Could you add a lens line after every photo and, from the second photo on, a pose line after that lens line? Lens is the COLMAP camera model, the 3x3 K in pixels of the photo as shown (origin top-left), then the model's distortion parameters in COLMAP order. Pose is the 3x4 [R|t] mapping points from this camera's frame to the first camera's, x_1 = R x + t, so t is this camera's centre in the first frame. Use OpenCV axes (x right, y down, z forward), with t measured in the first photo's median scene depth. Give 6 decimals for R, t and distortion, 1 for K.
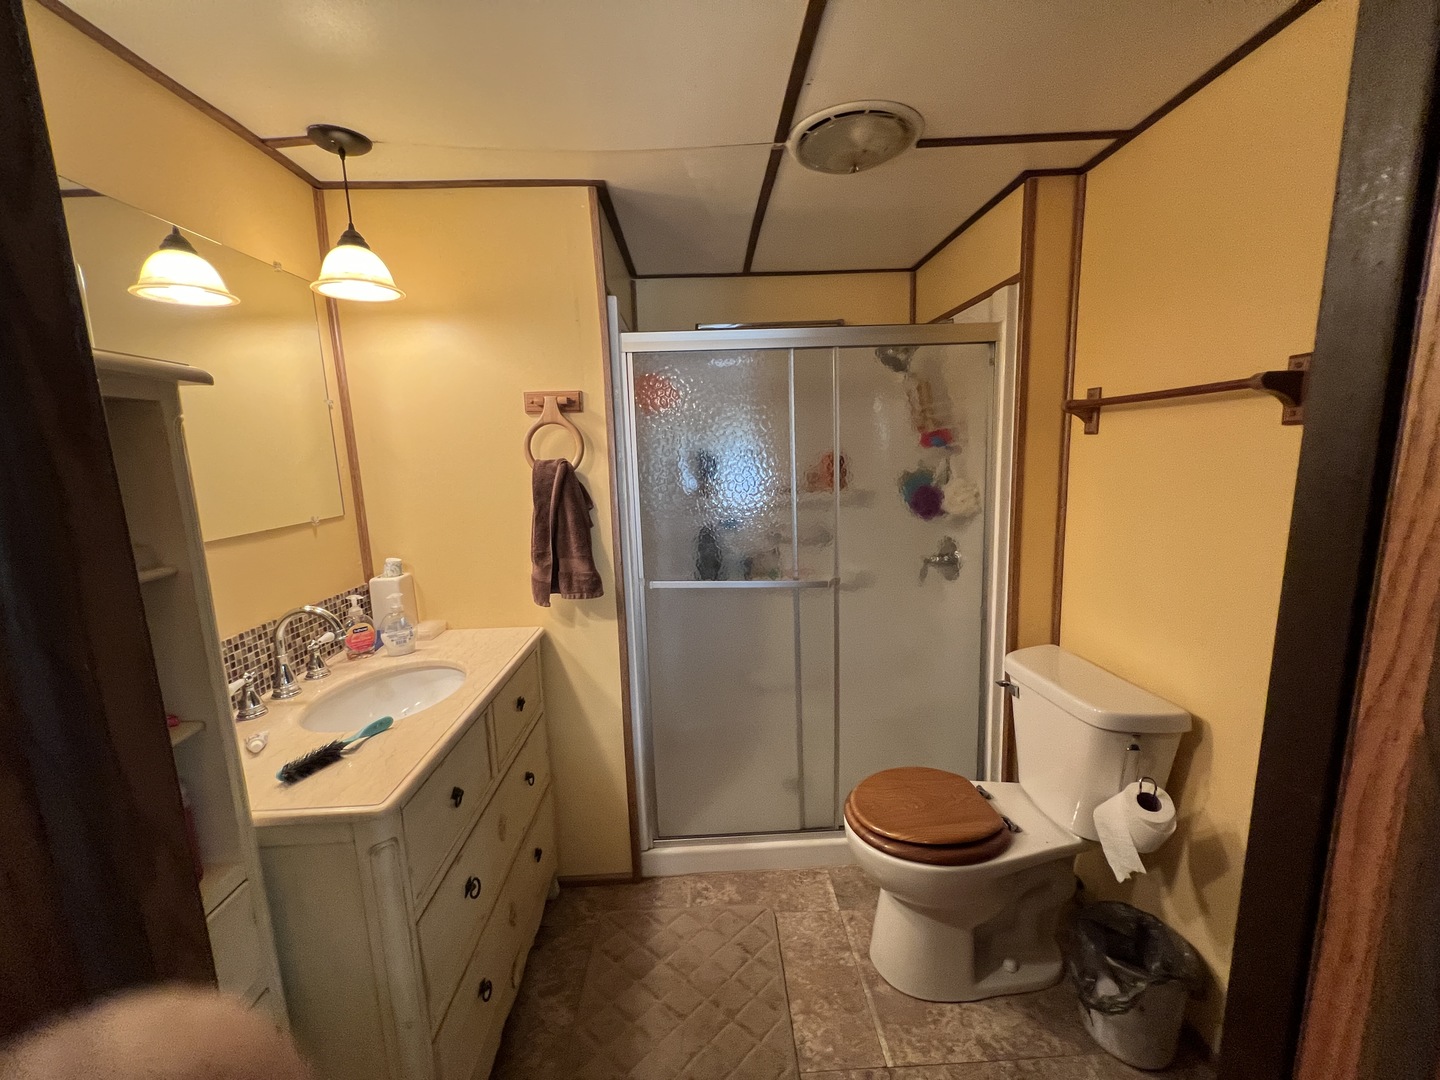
lens RADIAL K [[579.6, 0, 719.3], [0, 579.6, 542.4], [0, 0, 1]] dist [-0.002544, 0.001055]
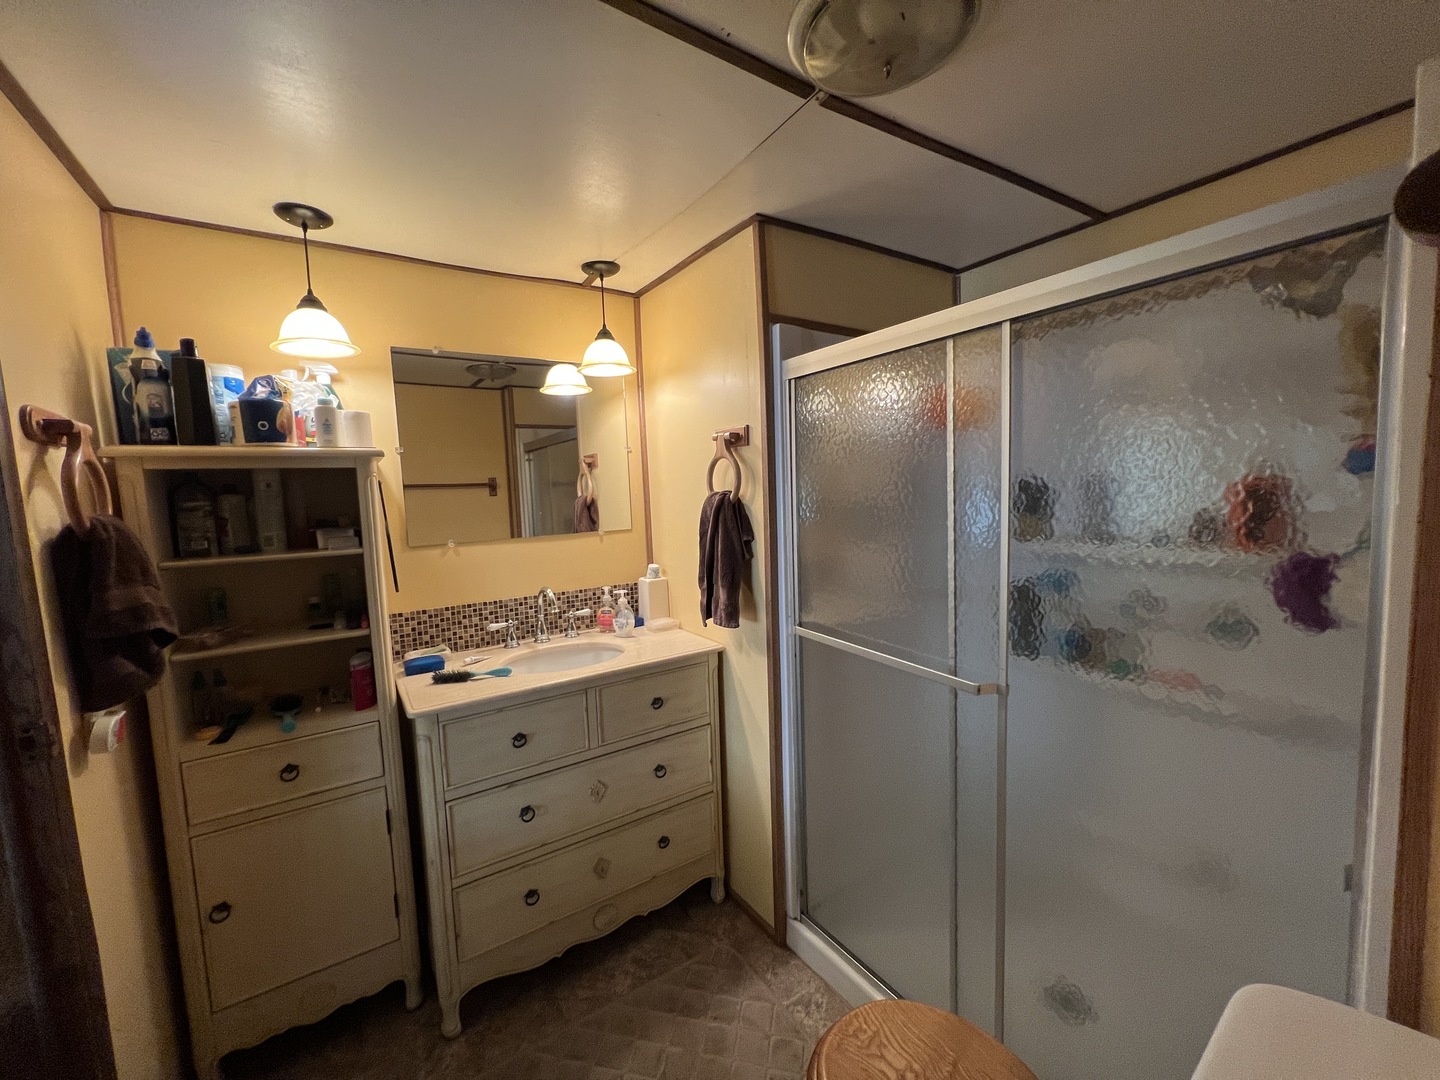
lens RADIAL K [[580.4, 0, 721.4], [0, 580.4, 536.6], [0, 0, 1]] dist [-0.013692, 0.000198]
pose [[0.520750, 0.088086, -0.849153, 0.630069], [-0.115386, 0.992798, 0.032226, -0.095664], [0.845876, 0.081198, 0.527163, 0.448076]]
